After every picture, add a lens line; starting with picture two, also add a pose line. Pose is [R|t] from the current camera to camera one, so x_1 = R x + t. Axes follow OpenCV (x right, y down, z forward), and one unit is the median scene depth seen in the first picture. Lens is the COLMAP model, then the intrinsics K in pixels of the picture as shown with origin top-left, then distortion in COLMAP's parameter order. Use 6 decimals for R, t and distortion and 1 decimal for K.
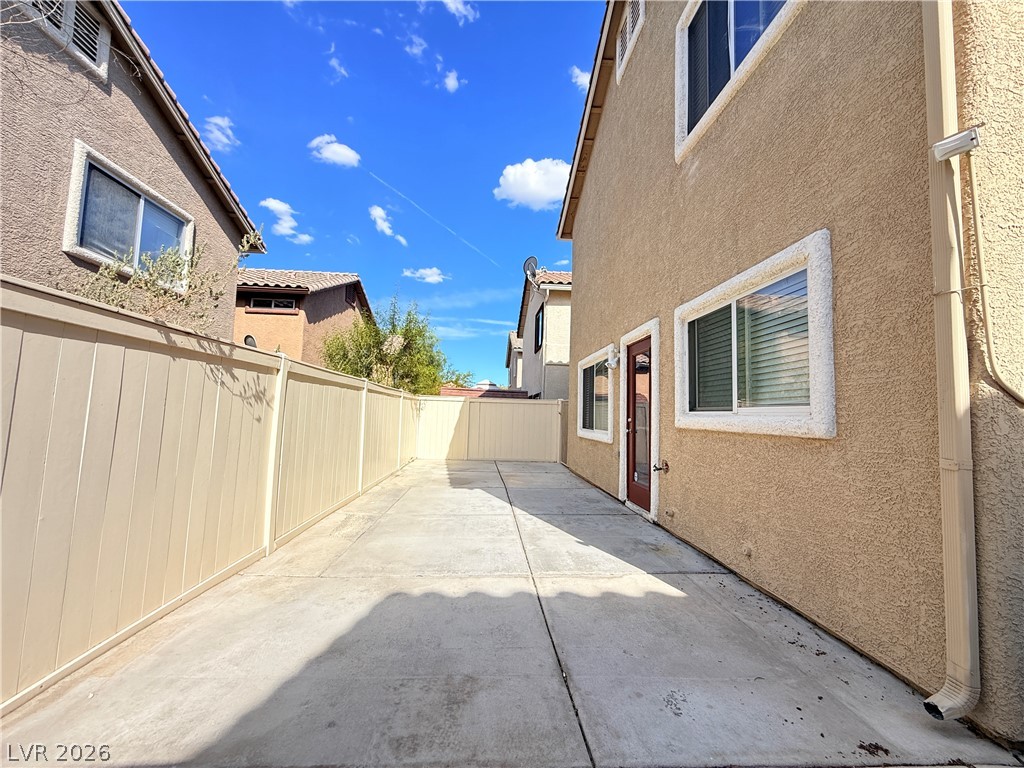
lens RADIAL K [[409.4, 0, 511.3], [0, 409.4, 384.1], [0, 0, 1]] dist [-0.000816, 0.000592]
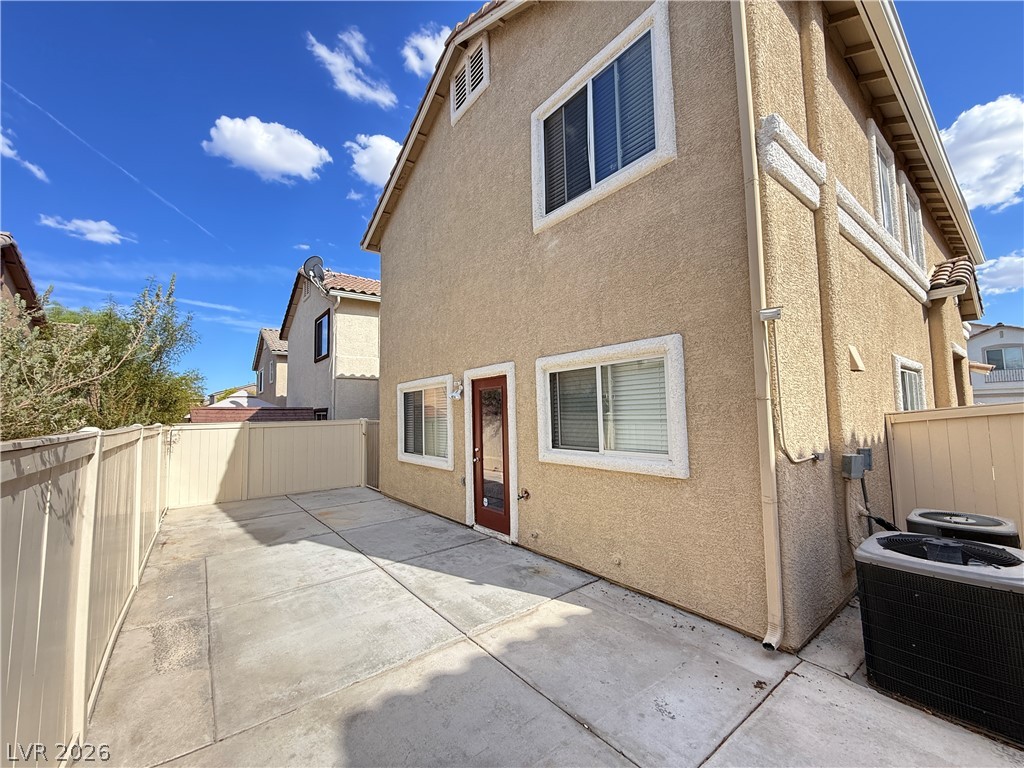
lens RADIAL K [[409.4, 0, 507.7], [0, 409.4, 382.6], [0, 0, 1]] dist [-0.000816, 0.000592]
pose [[0.830665, -0.008574, 0.556706, -0.406906], [0.005649, 0.999960, 0.006973, -0.161594], [-0.556744, -0.002648, 0.830680, 0.094214]]
